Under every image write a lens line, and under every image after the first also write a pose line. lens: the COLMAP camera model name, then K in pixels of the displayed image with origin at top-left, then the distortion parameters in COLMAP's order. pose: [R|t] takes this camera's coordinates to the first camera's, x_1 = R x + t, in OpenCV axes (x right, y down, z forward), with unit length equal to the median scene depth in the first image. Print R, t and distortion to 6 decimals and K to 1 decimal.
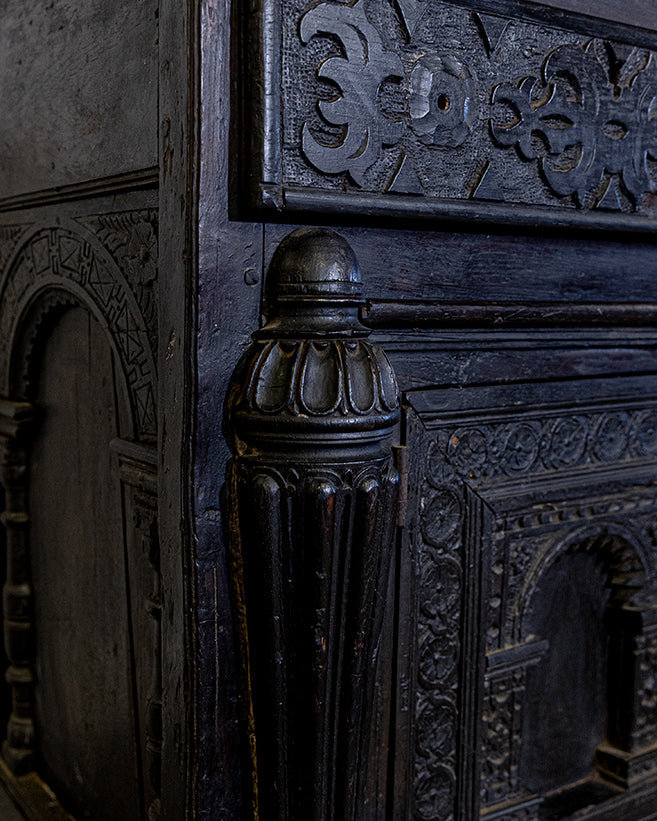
lens RADIAL K [[947.1, 0, 196.3], [0, 947.1, 428.6], [0, 0, 1]] dist [-0.014916, 0.000000]
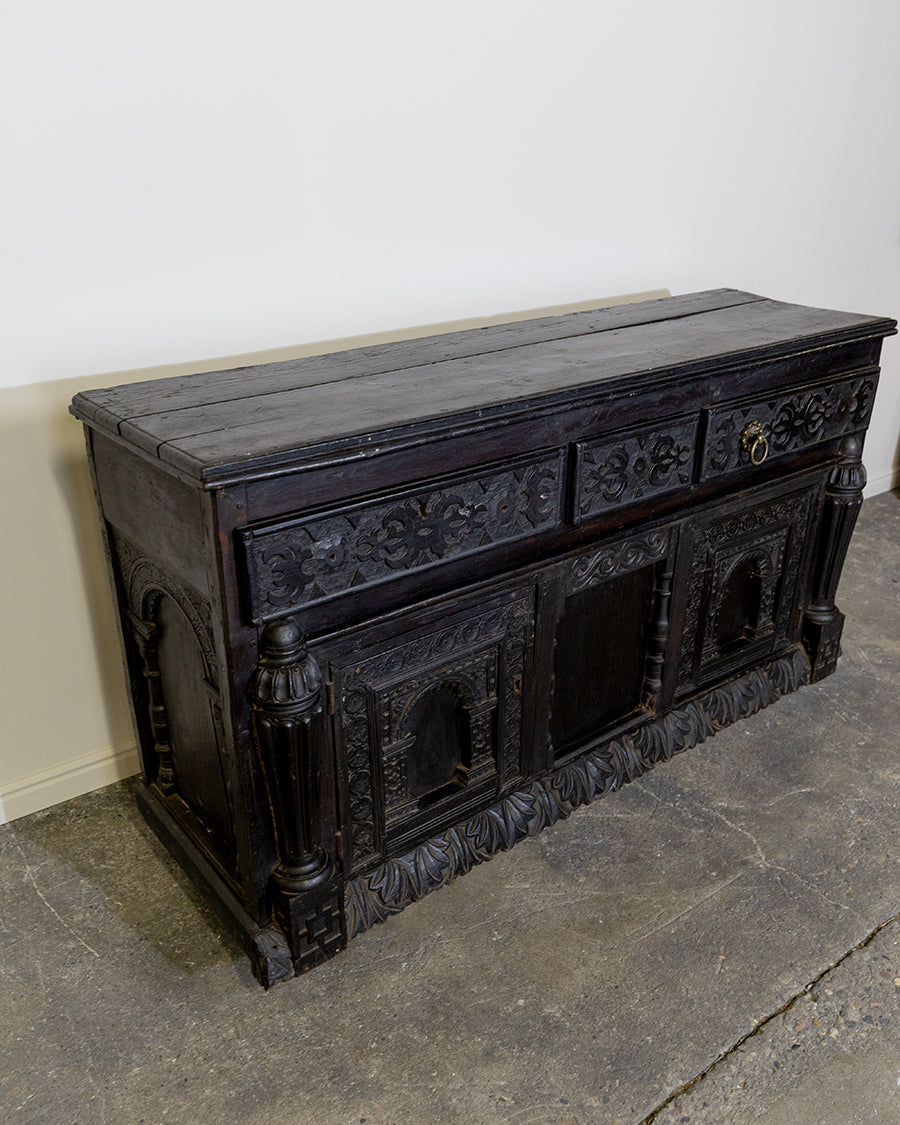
lens RADIAL K [[1004.6, 0, 453.1], [0, 1004.6, 563.7], [0, 0, 1]] dist [-0.008407, -0.012145]
pose [[0.989160, -0.062561, 0.132850, 0.177163], [0.023093, 0.959721, 0.280006, -0.801697], [-0.145016, -0.273902, 0.950762, -1.099477]]
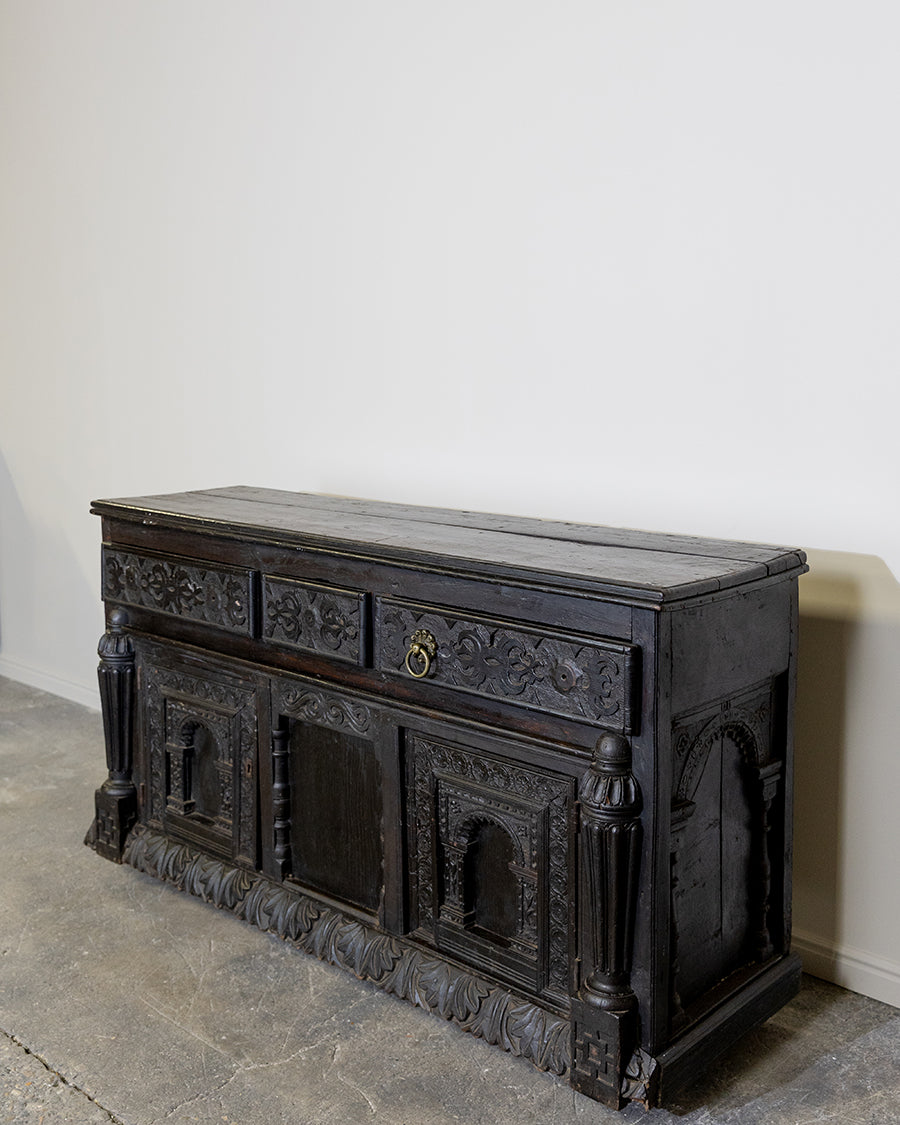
lens RADIAL K [[1293.5, 0, 452.0], [0, 1293.5, 478.4], [0, 0, 1]] dist [0.003359, 0.000000]
pose [[0.281520, 0.090758, -0.955254, 4.436134], [-0.134659, 0.989402, 0.054317, -0.957324], [0.950060, 0.113342, 0.290758, 0.527992]]
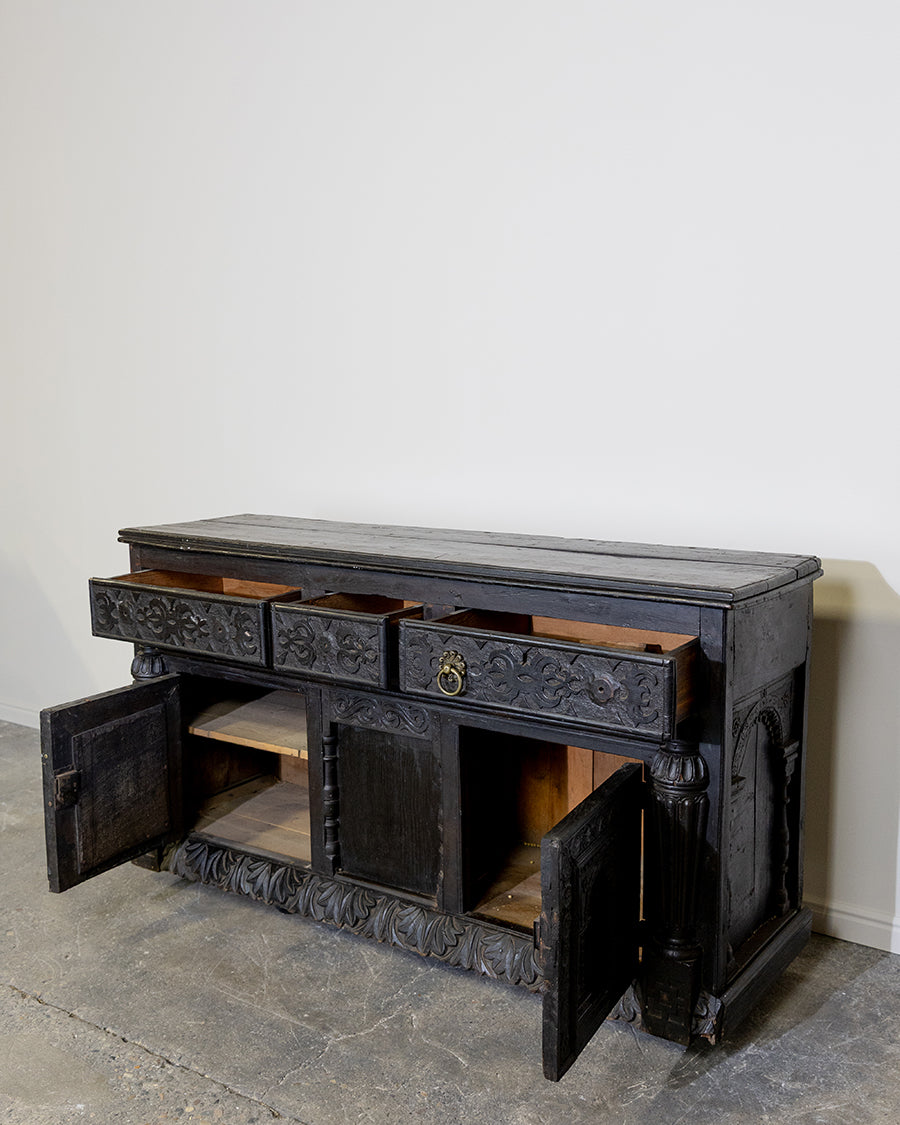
lens RADIAL K [[1245.3, 0, 457.7], [0, 1245.3, 554.4], [0, 0, 1]] dist [-0.006218, 0.000000]
pose [[0.410753, 0.112923, -0.904727, 4.407356], [-0.125312, 0.989876, 0.066658, -0.838555], [0.903094, 0.085993, 0.420745, -0.104327]]
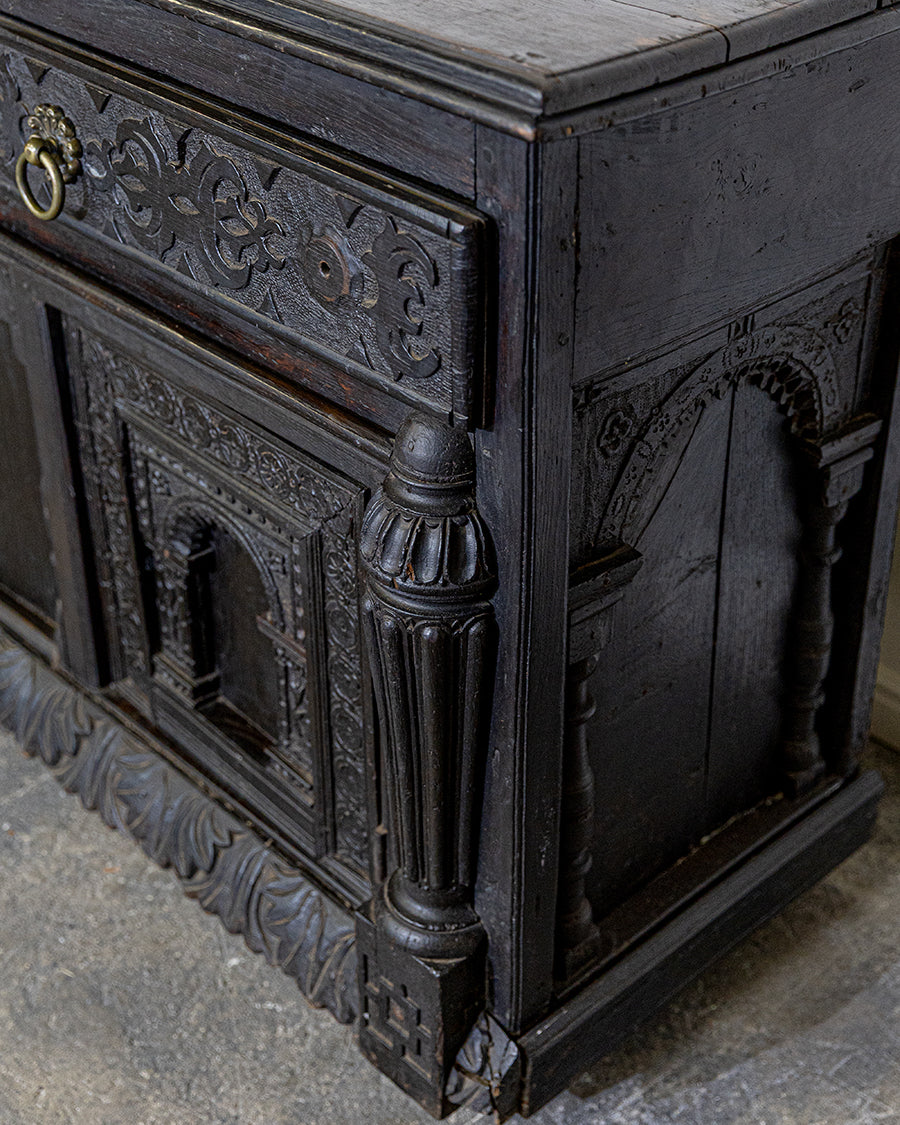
lens RADIAL K [[1871.0, 0, 453.5], [0, 1871.0, 510.1], [0, 0, 1]] dist [-0.000860, 0.000000]
pose [[0.220791, 0.498380, -0.838373, 3.306344], [-0.142605, 0.866844, 0.477749, -1.027402], [0.964839, 0.014074, 0.262463, 1.344757]]
